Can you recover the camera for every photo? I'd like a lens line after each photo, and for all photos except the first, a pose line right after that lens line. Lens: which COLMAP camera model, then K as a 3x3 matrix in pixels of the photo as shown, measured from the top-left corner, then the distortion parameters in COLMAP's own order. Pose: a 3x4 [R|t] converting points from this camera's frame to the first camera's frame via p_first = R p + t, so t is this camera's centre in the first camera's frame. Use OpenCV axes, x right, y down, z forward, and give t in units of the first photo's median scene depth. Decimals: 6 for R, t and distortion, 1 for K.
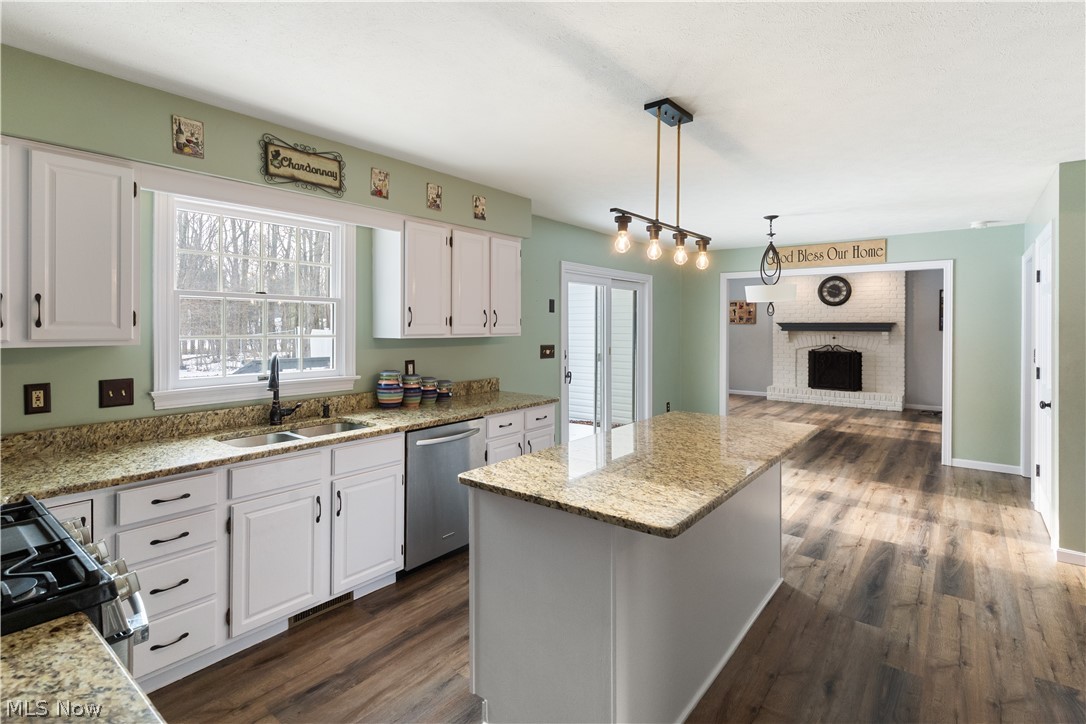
lens RADIAL K [[534.4, 0, 538.5], [0, 534.4, 321.6], [0, 0, 1]] dist [-0.003161, -0.000227]
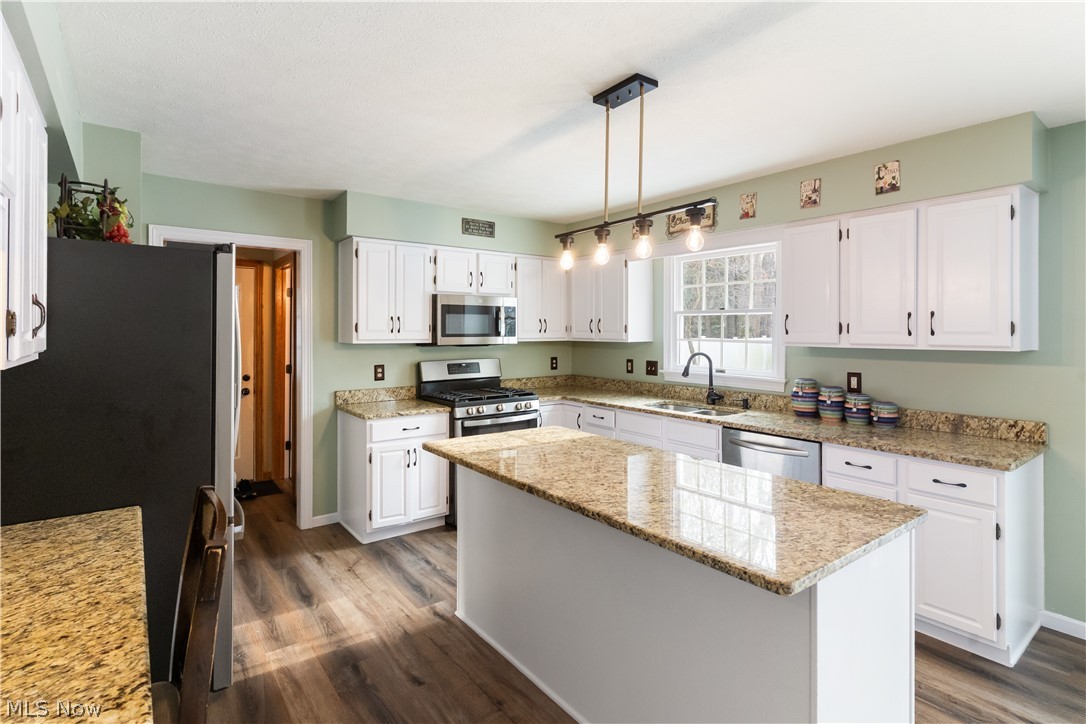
lens RADIAL K [[534.4, 0, 542.7], [0, 534.4, 328.3], [0, 0, 1]] dist [-0.003161, -0.000227]
pose [[-0.249390, -0.004845, -0.968391, 0.942868], [0.005992, 0.999961, -0.006546, 0.002329], [0.968385, -0.007435, -0.249351, 0.909870]]
